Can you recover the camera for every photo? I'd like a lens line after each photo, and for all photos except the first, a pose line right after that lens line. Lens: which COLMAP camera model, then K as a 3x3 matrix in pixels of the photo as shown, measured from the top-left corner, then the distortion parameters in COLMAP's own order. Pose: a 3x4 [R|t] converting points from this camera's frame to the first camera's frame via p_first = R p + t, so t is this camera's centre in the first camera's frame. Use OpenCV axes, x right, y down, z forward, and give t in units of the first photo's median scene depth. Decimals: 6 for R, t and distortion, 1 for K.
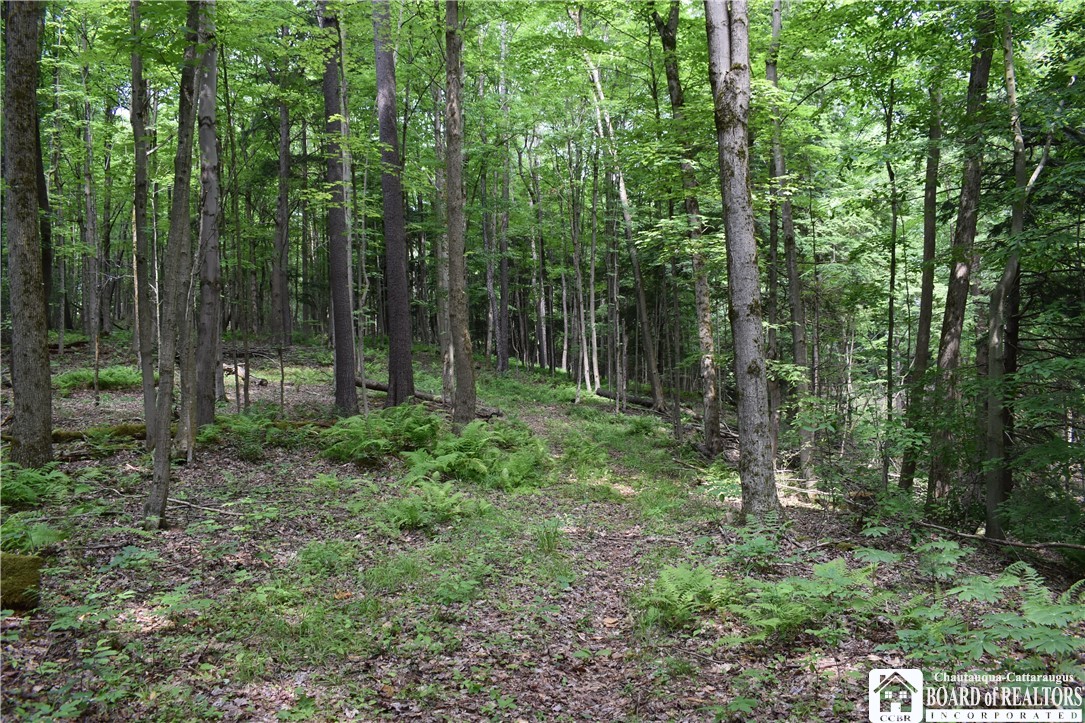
lens RADIAL K [[892.5, 0, 542.7], [0, 892.5, 362.3], [0, 0, 1]] dist [-0.065929, -0.002910]
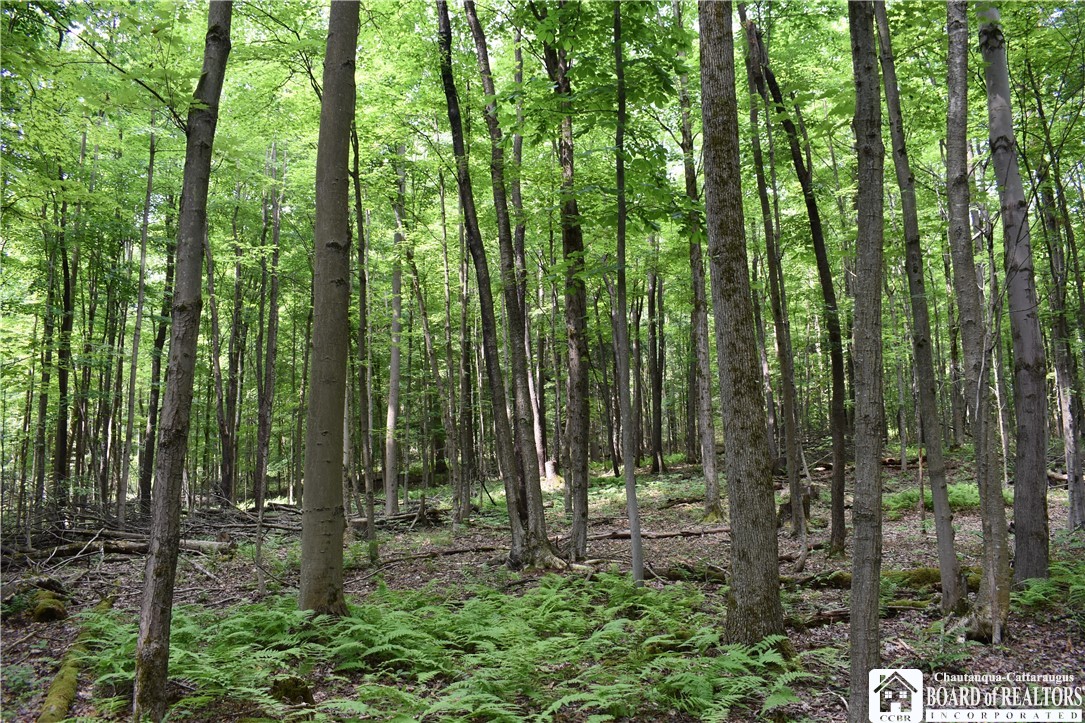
lens RADIAL K [[892.5, 0, 543.4], [0, 892.5, 363.6], [0, 0, 1]] dist [-0.065929, -0.002910]
pose [[0.603177, -0.111385, -0.789791, -0.072845], [0.010801, 0.991251, -0.131548, -0.007140], [0.797534, 0.070816, 0.599103, 0.320180]]
